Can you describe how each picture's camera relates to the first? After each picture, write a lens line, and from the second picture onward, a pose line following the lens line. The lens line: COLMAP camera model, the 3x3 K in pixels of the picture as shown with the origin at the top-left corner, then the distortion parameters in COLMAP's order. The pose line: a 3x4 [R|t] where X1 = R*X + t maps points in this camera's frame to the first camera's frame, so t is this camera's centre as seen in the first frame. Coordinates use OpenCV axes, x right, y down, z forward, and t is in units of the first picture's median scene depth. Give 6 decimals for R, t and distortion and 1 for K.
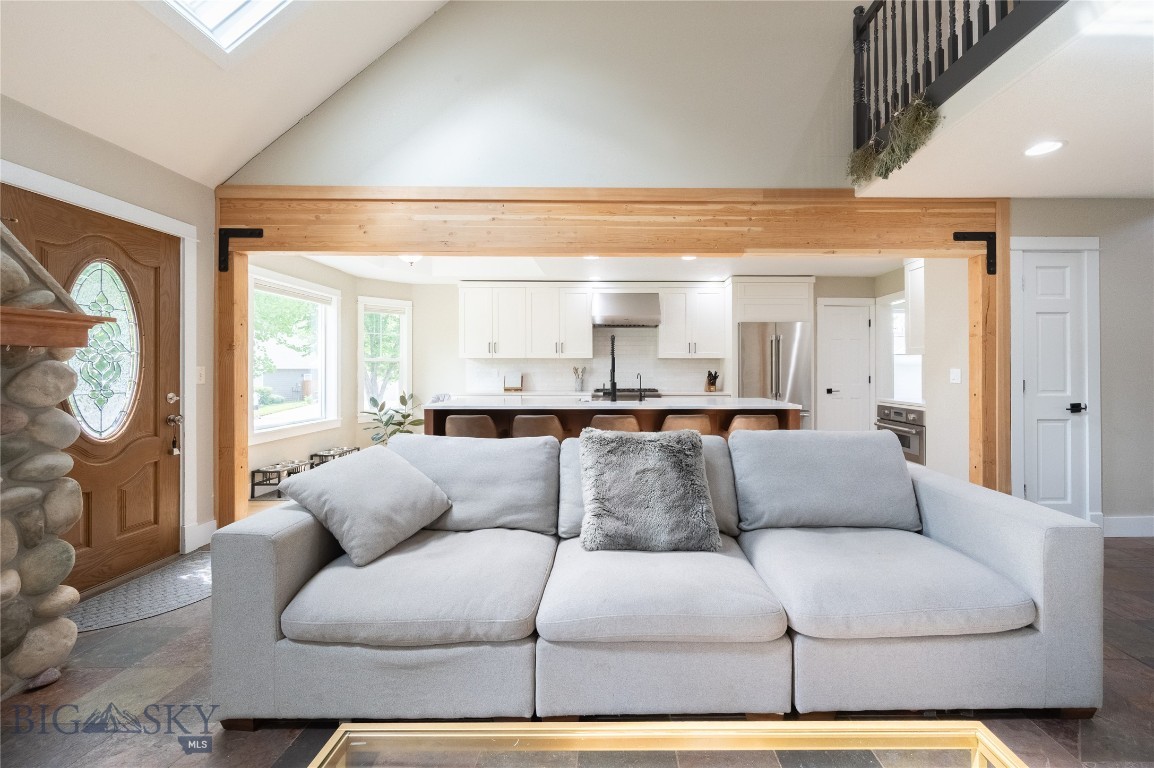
lens RADIAL K [[475.0, 0, 619.4], [0, 475.0, 370.0], [0, 0, 1]] dist [0.001677, 0.000317]
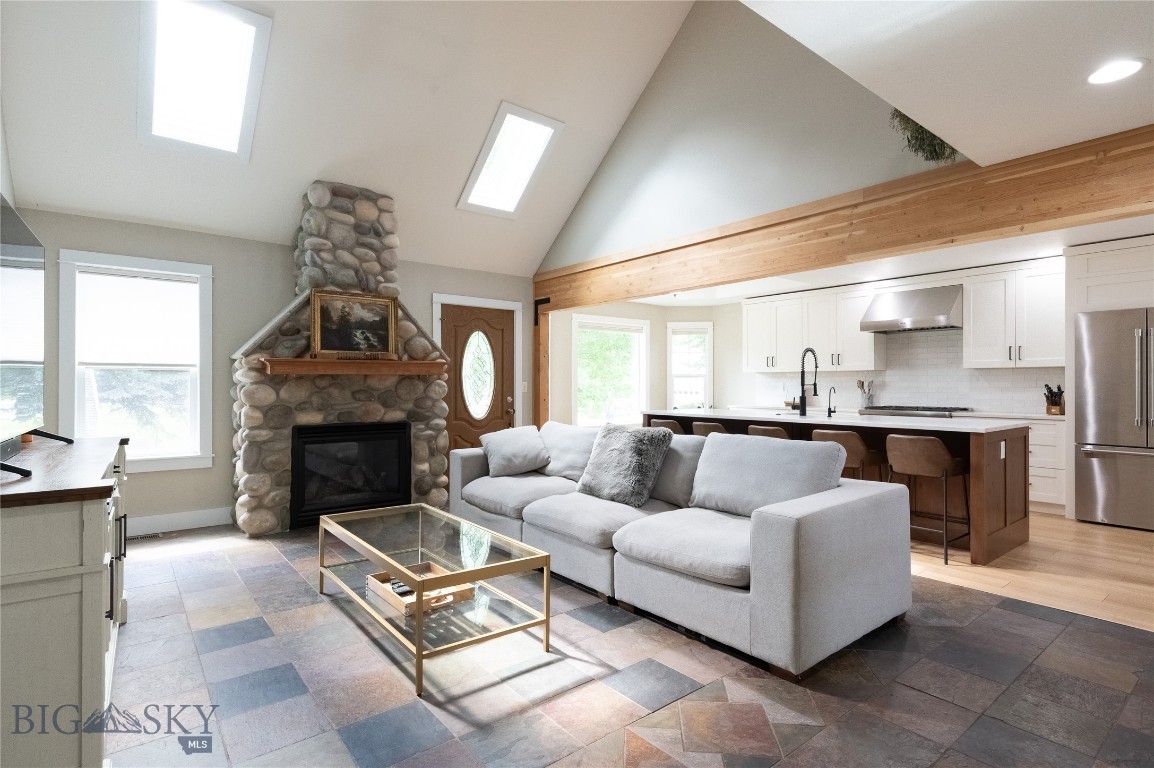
lens RADIAL K [[565.2, 0, 577.0], [0, 565.2, 384.0], [0, 0, 1]] dist [0.003061, 0.000439]
pose [[0.620070, -0.001637, -0.784545, 0.826681], [0.001120, 0.999999, -0.001201, 0.002059], [0.784546, -0.000134, 0.620071, -0.127201]]
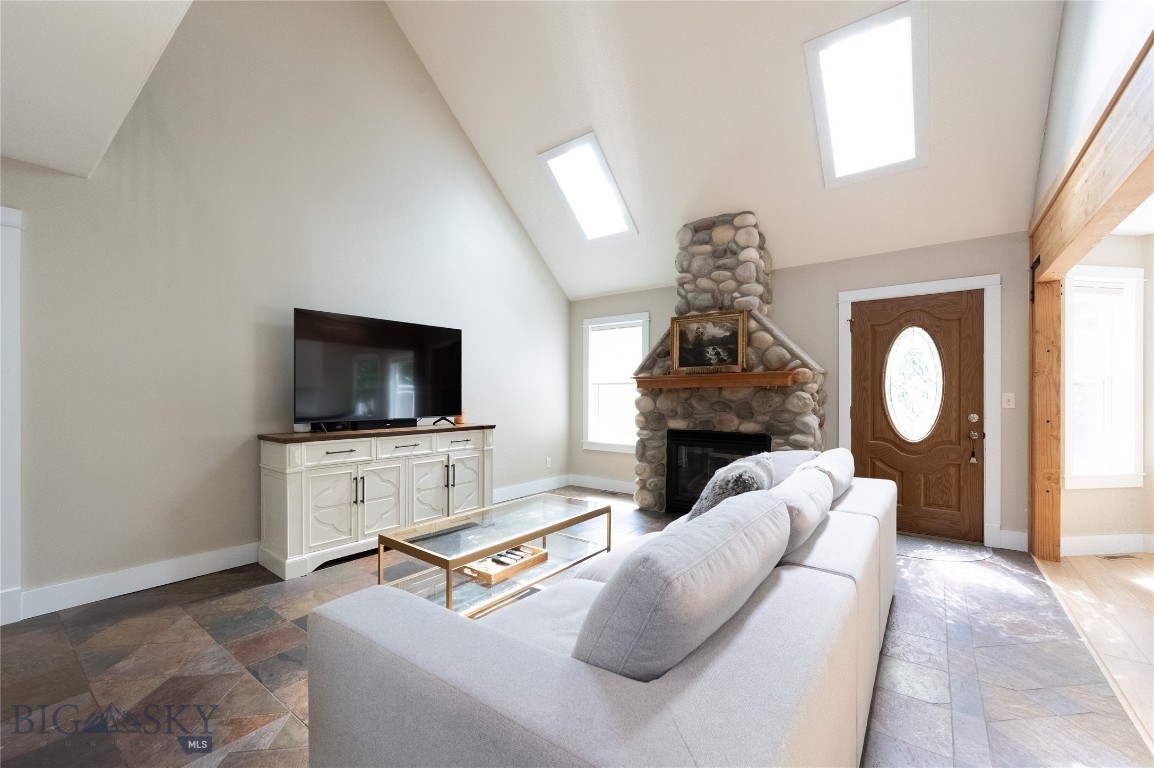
lens RADIAL K [[472.9, 0, 579.1], [0, 472.9, 395.2], [0, 0, 1]] dist [-0.000083, -0.000032]
pose [[-0.606144, -0.001192, -0.795354, 0.630133], [0.000078, 0.999999, -0.001559, -0.000224], [0.795355, -0.001007, -0.606143, 0.830957]]
